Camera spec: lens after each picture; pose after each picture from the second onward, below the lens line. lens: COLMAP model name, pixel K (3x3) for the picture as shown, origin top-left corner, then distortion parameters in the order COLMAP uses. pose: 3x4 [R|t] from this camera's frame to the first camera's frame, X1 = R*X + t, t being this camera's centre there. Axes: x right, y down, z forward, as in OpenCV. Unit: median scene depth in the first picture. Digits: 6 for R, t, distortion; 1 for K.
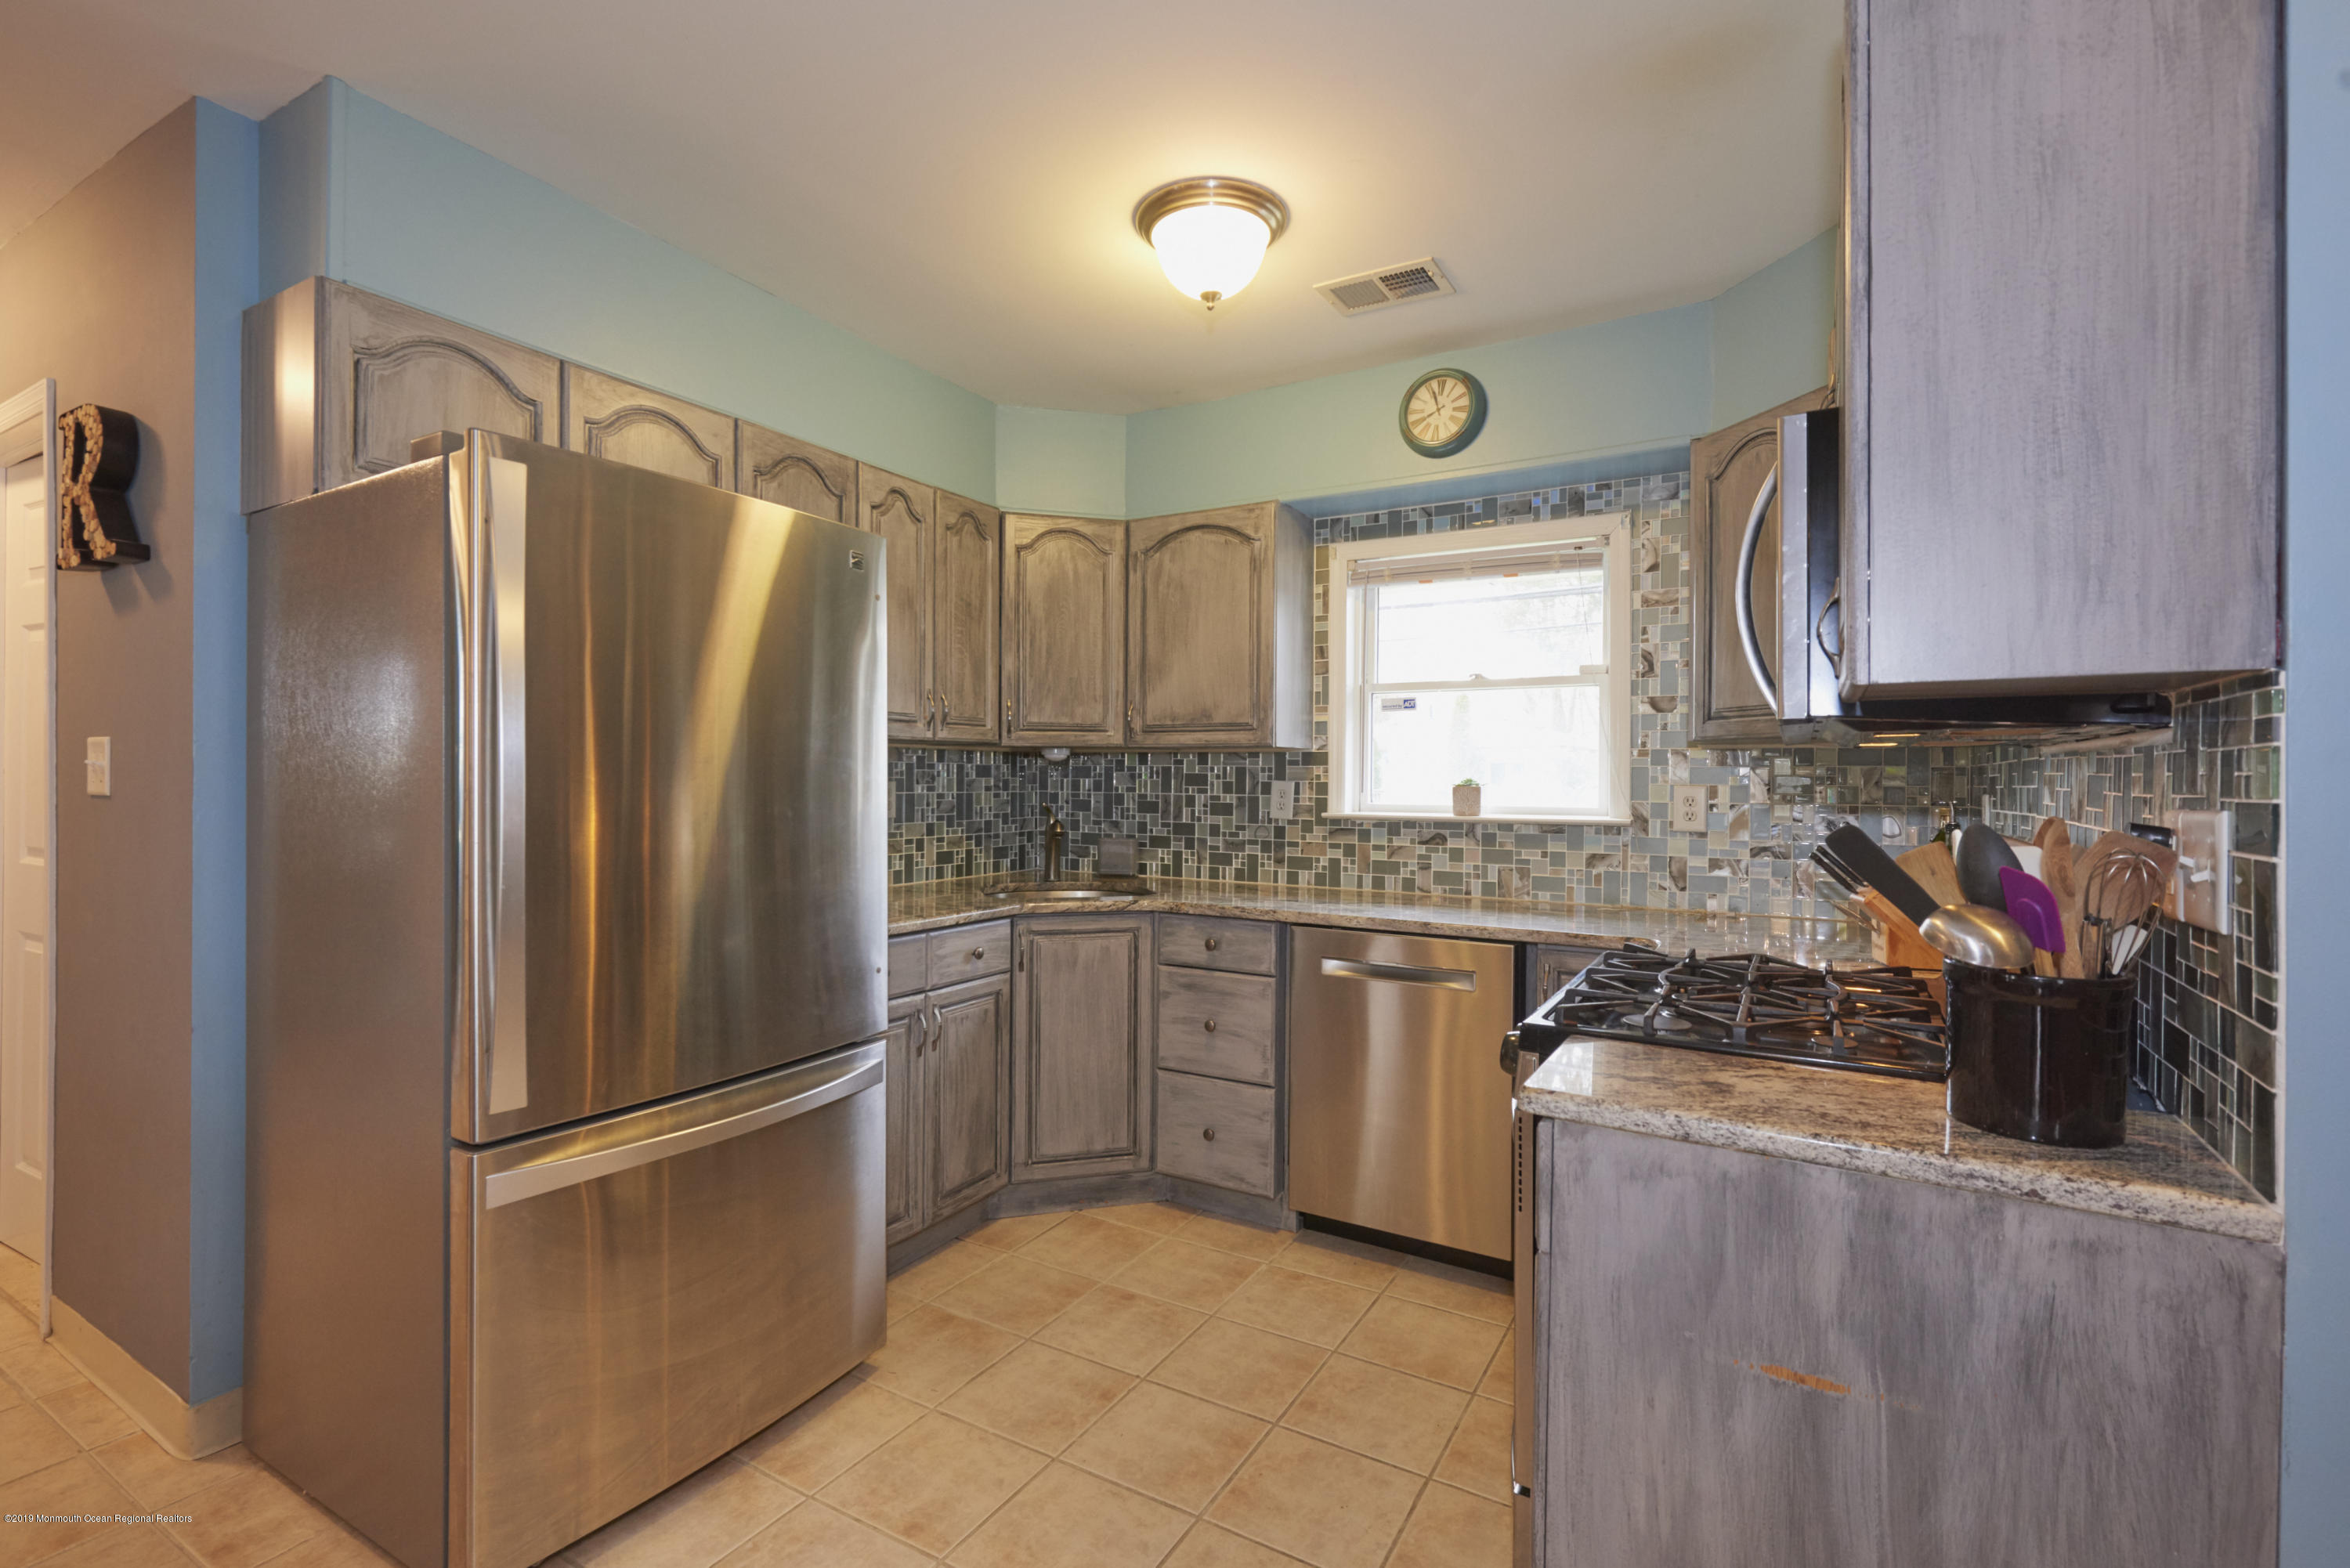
lens RADIAL K [[1053.9, 0, 1175.3], [0, 1053.9, 775.1], [0, 0, 1]] dist [-0.000165, -0.000002]
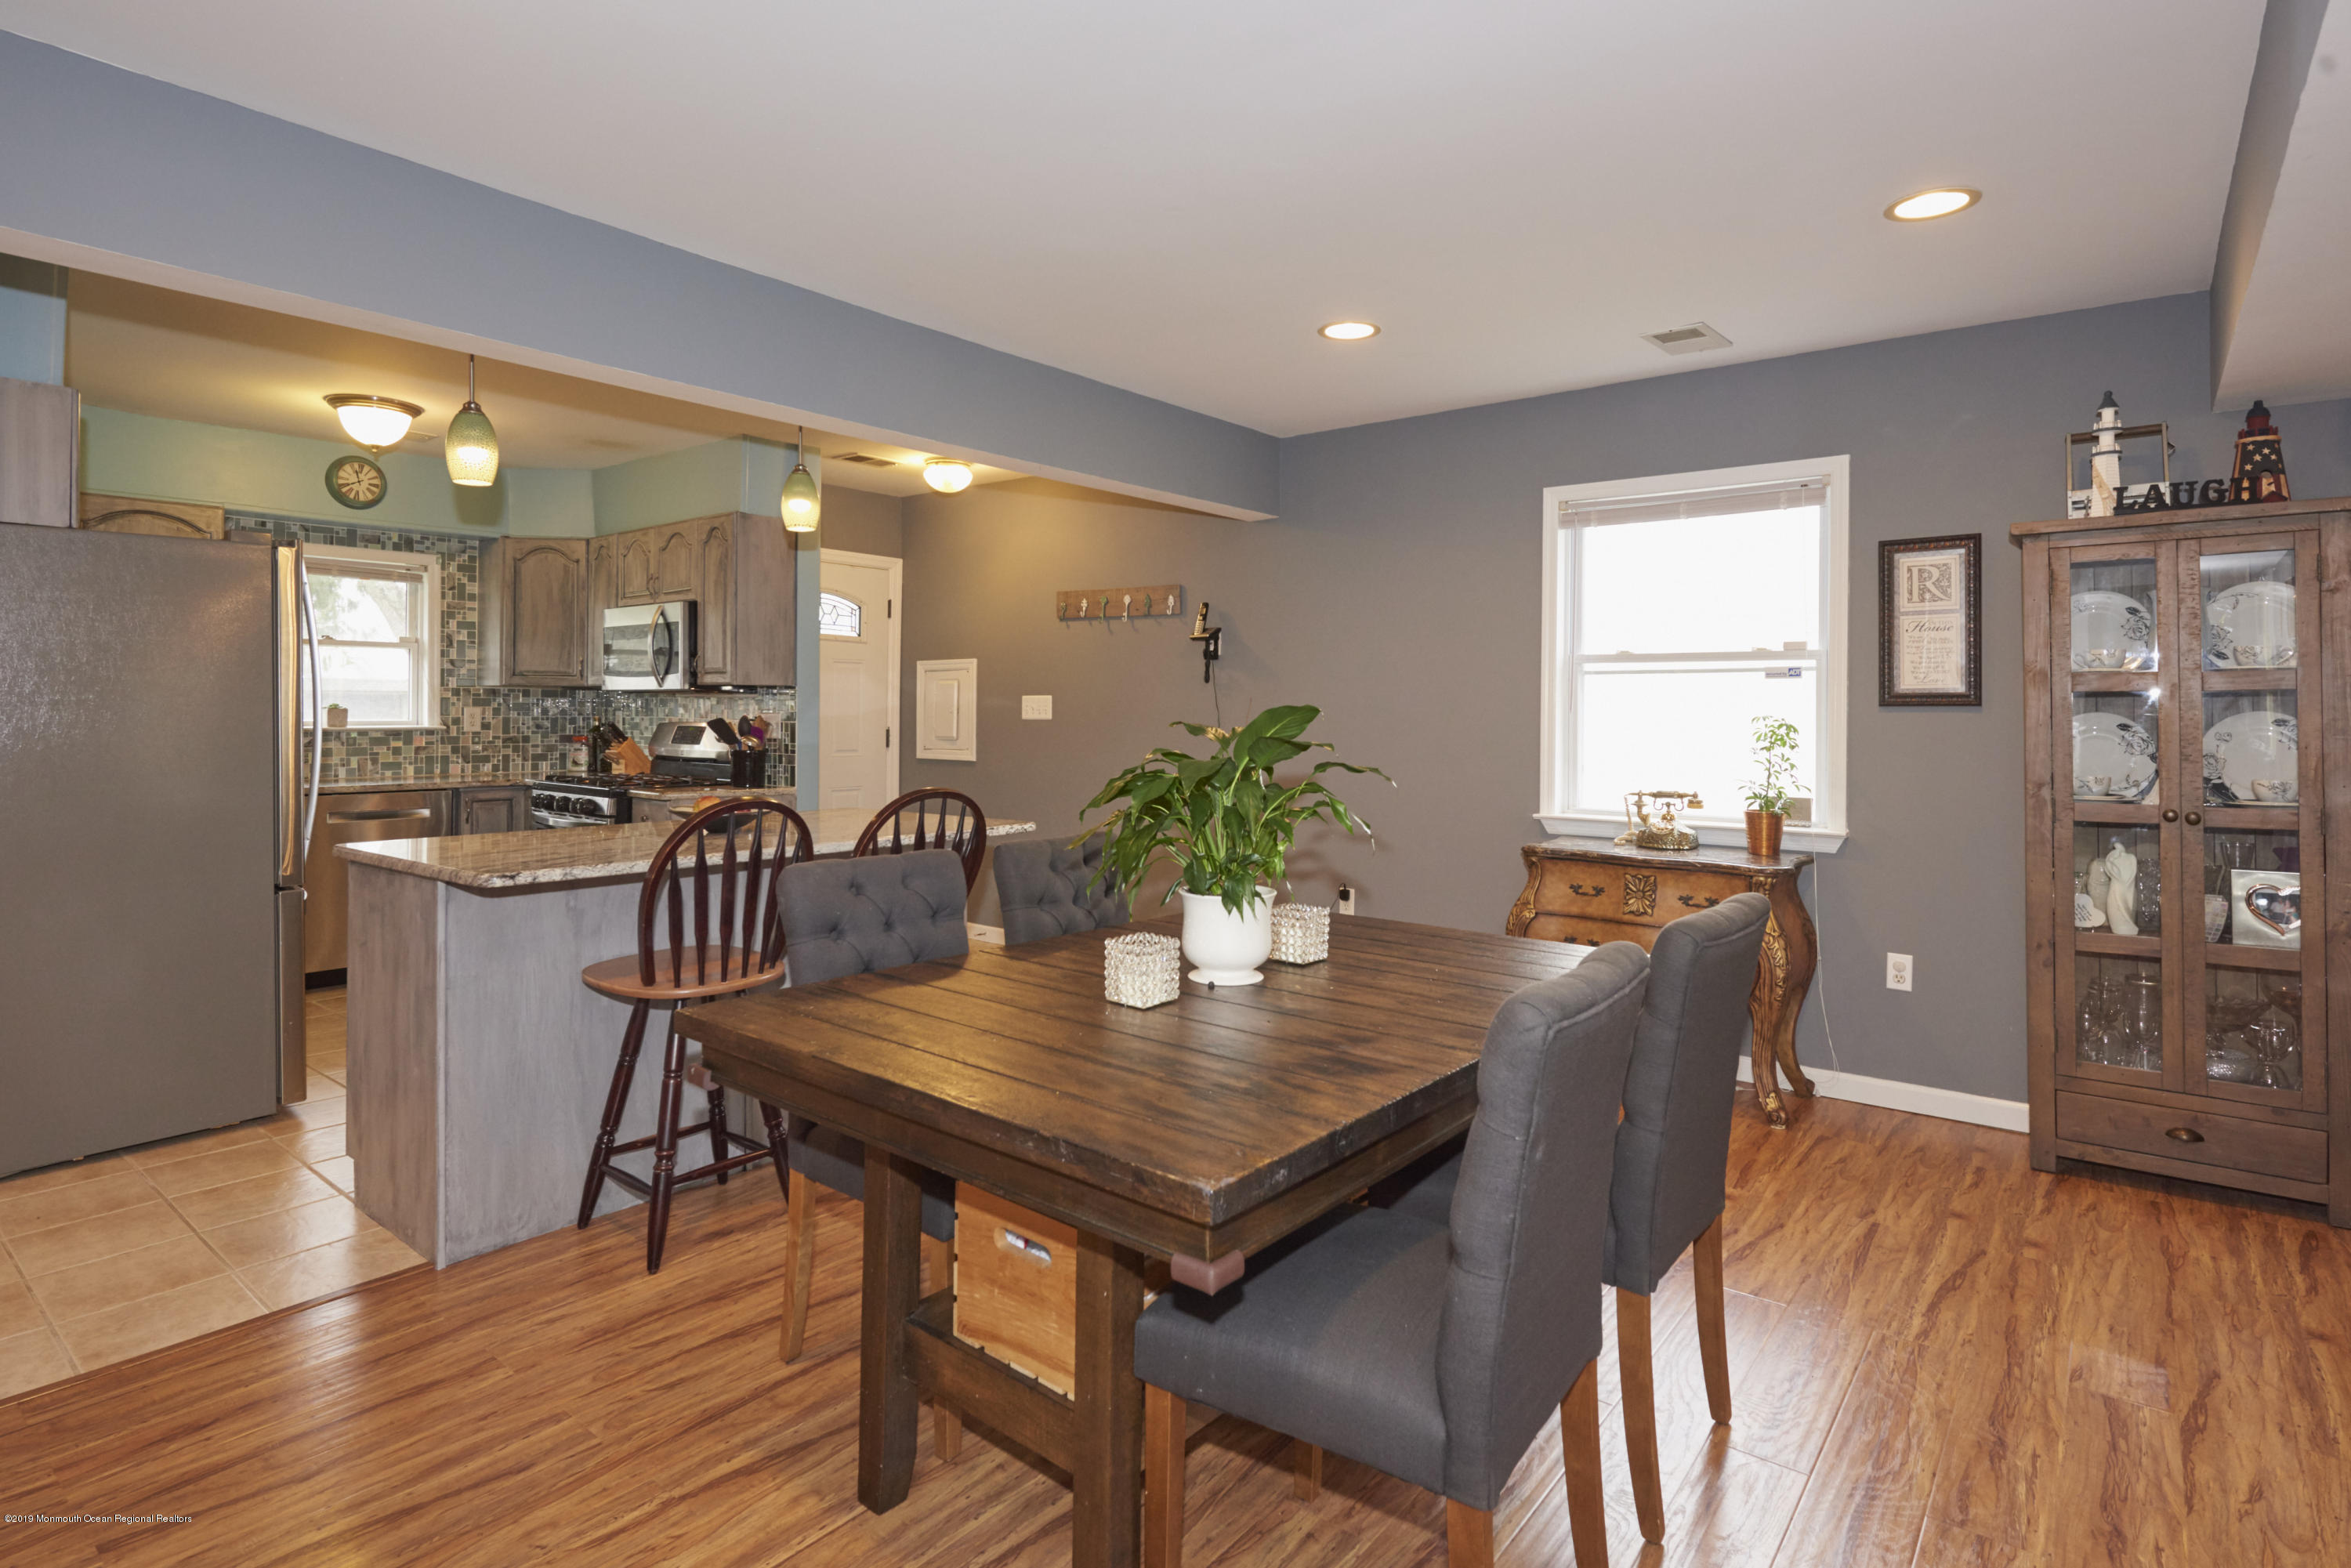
lens RADIAL K [[1195.2, 0, 1171.8], [0, 1195.2, 700.5], [0, 0, 1]] dist [0.000451, 0.000054]
pose [[0.142328, 0.003016, 0.989815, -1.383561], [-0.002530, 0.999993, -0.002683, 0.000069], [-0.989816, -0.002122, 0.142334, -0.520080]]
